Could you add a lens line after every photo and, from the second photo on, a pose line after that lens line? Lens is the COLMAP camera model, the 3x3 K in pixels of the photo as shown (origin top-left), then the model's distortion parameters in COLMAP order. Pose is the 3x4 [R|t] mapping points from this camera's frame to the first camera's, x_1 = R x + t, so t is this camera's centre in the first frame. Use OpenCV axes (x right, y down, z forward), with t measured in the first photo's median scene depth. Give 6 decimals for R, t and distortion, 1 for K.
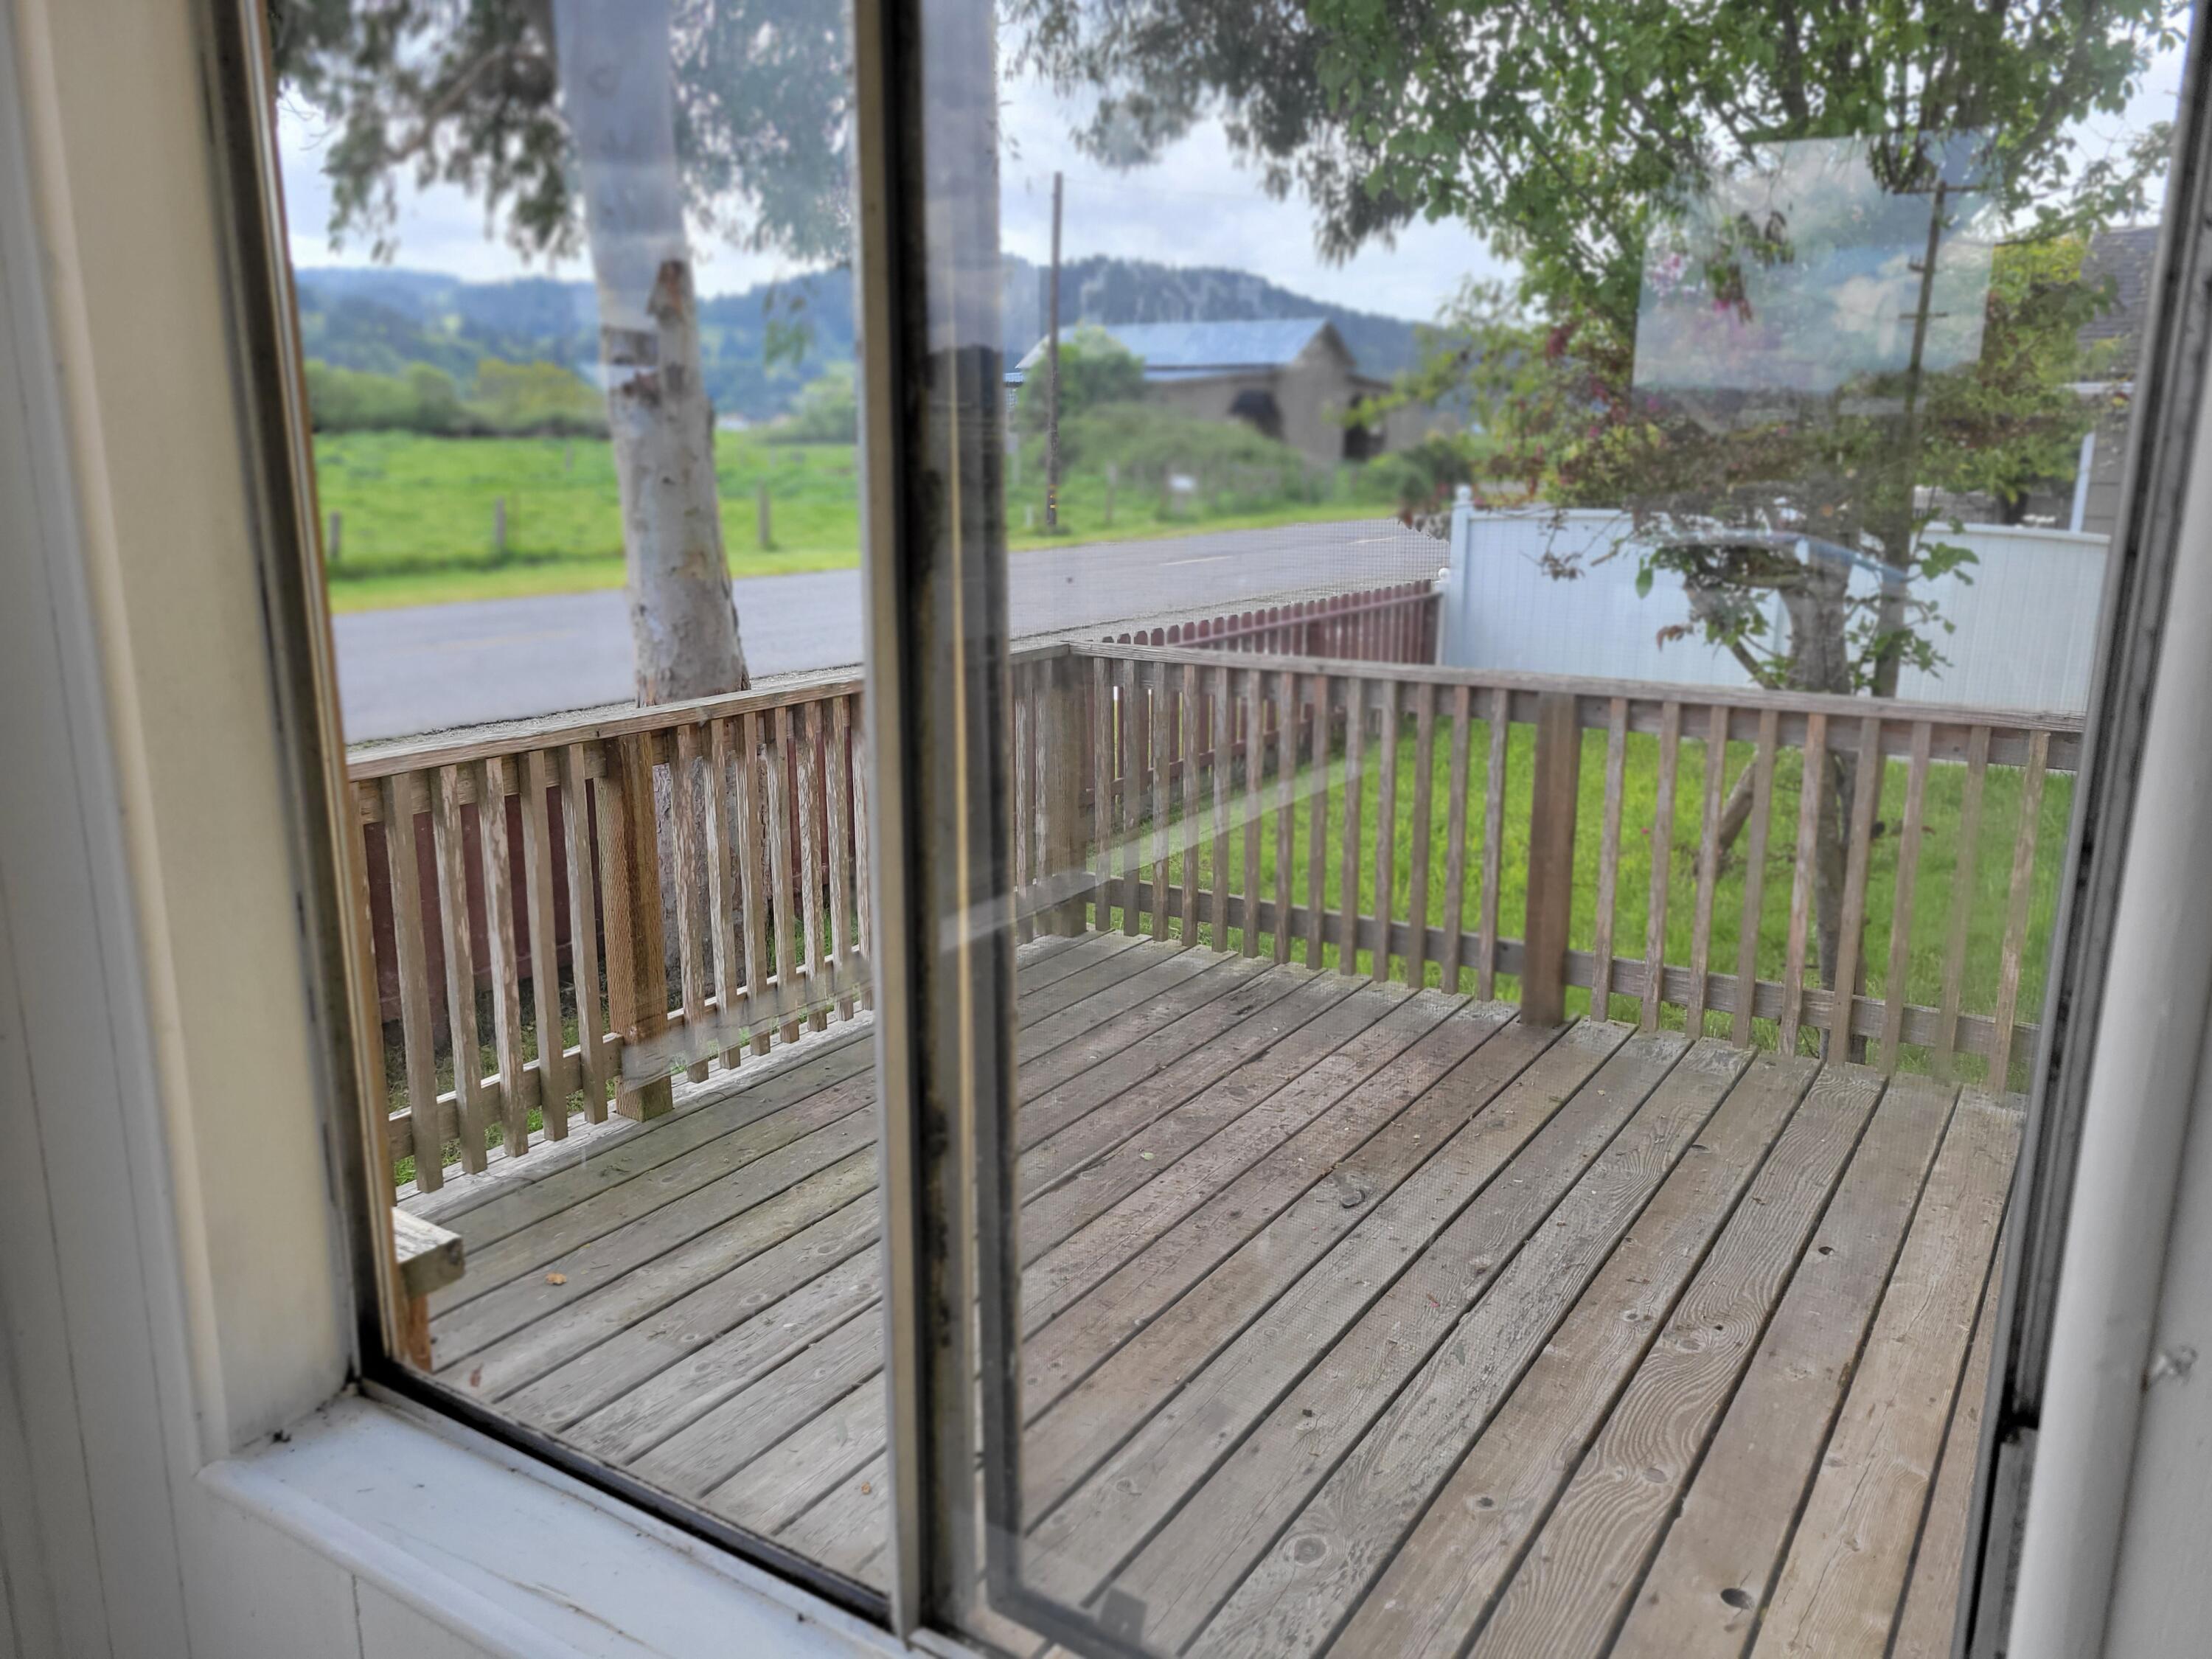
lens RADIAL K [[1658.6, 0, 1081.9], [0, 1658.6, 827.6], [0, 0, 1]] dist [0.056213, -0.037305]
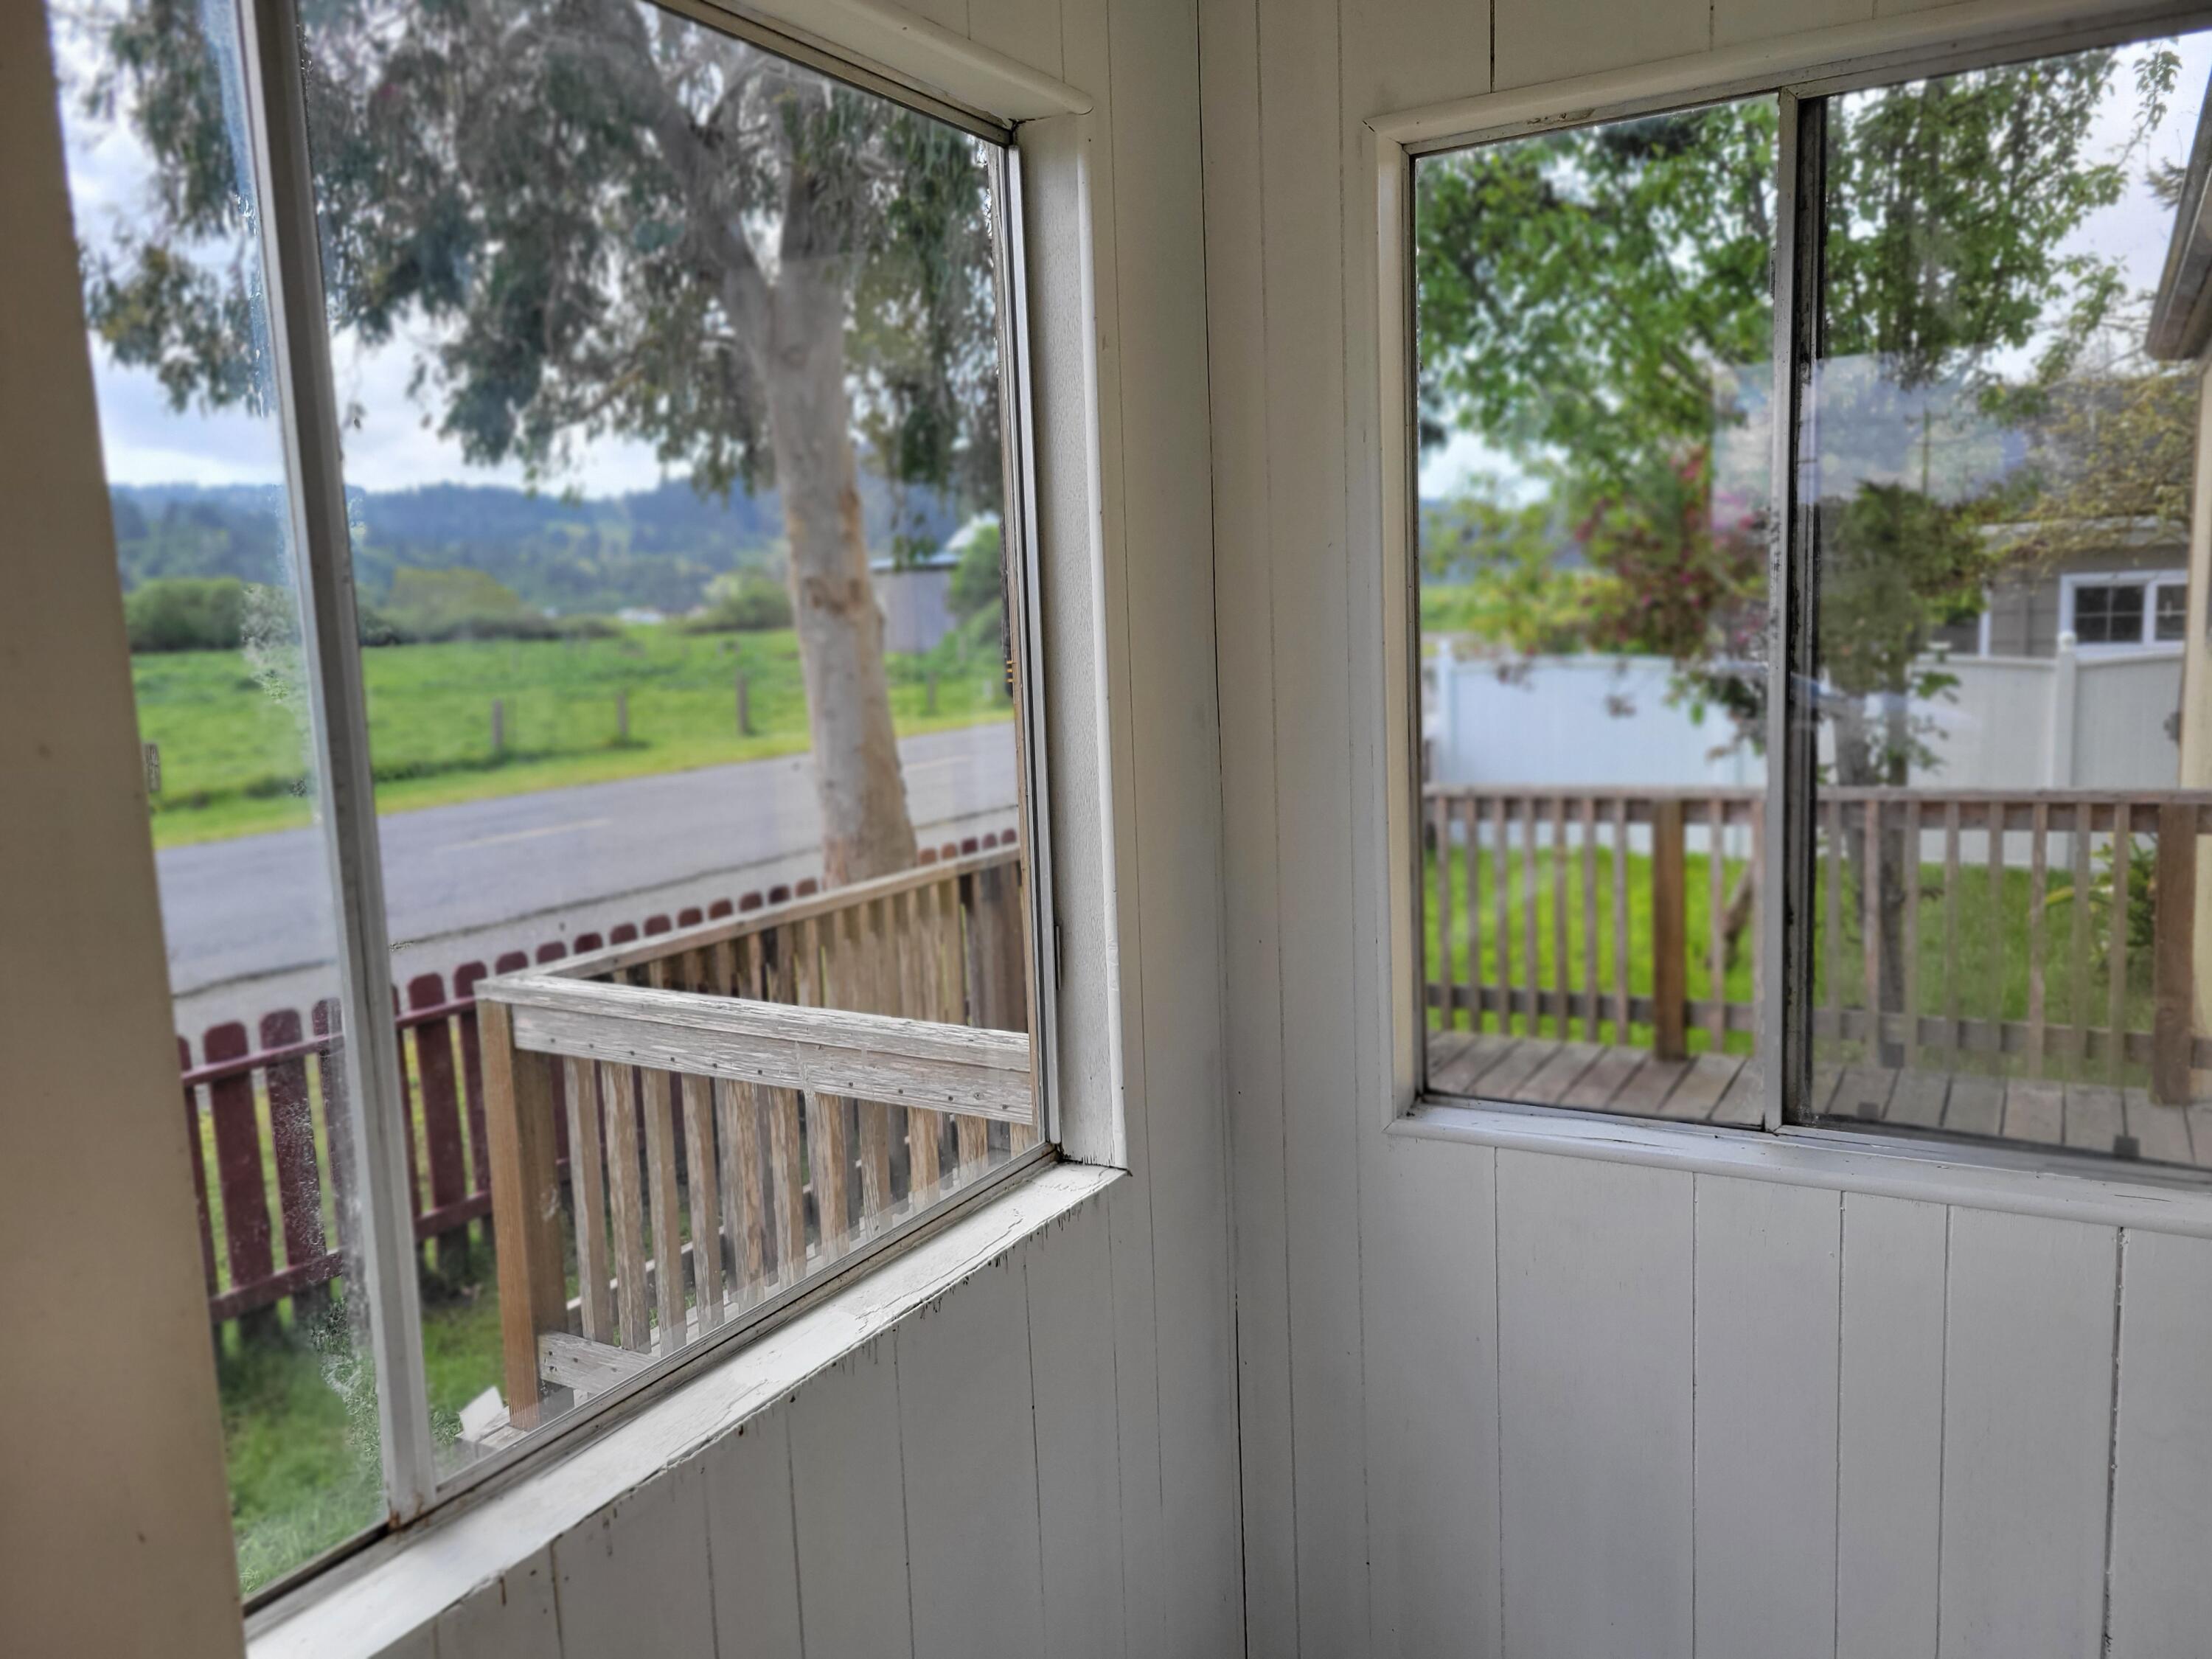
lens RADIAL K [[1658.6, 0, 1081.9], [0, 1658.6, 827.6], [0, 0, 1]] dist [0.056213, -0.037305]
pose [[0.997381, -0.056659, 0.044957, -0.203625], [0.060858, 0.993292, -0.098319, 0.037075], [-0.039085, 0.100798, 0.994139, -0.246435]]
